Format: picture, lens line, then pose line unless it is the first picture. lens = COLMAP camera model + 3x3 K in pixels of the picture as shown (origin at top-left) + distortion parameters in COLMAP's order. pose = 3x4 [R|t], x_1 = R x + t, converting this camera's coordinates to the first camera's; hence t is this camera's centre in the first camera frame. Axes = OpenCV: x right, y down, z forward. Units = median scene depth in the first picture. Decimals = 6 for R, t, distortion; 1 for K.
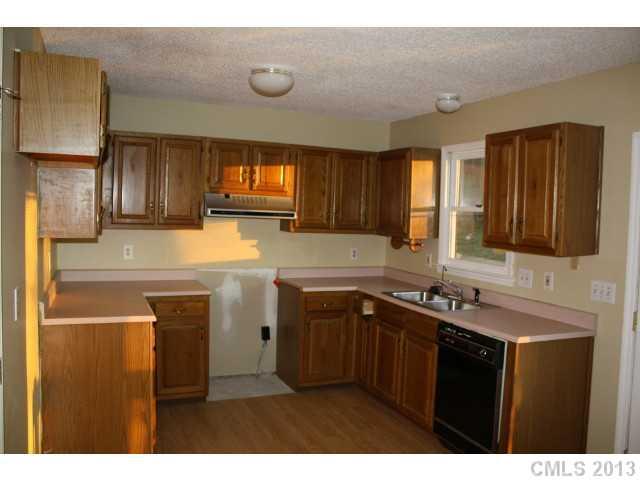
lens RADIAL K [[547.3, 0, 320.0], [0, 547.3, 240.0], [0, 0, 1]] dist [-0.169756, 0.211770]
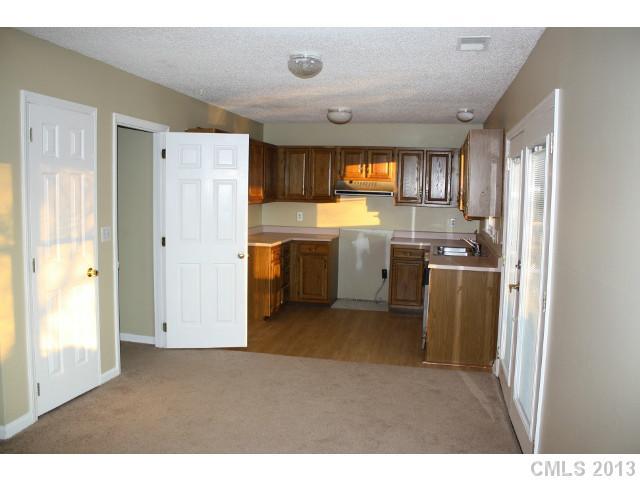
lens RADIAL K [[547.3, 0, 320.0], [0, 547.3, 240.0], [0, 0, 1]] dist [-0.169756, 0.211770]
pose [[0.818909, 0.042037, -0.572381, 0.657382], [-0.026958, 0.999031, 0.034802, 0.034231], [0.573289, -0.013069, 0.819249, -0.352208]]
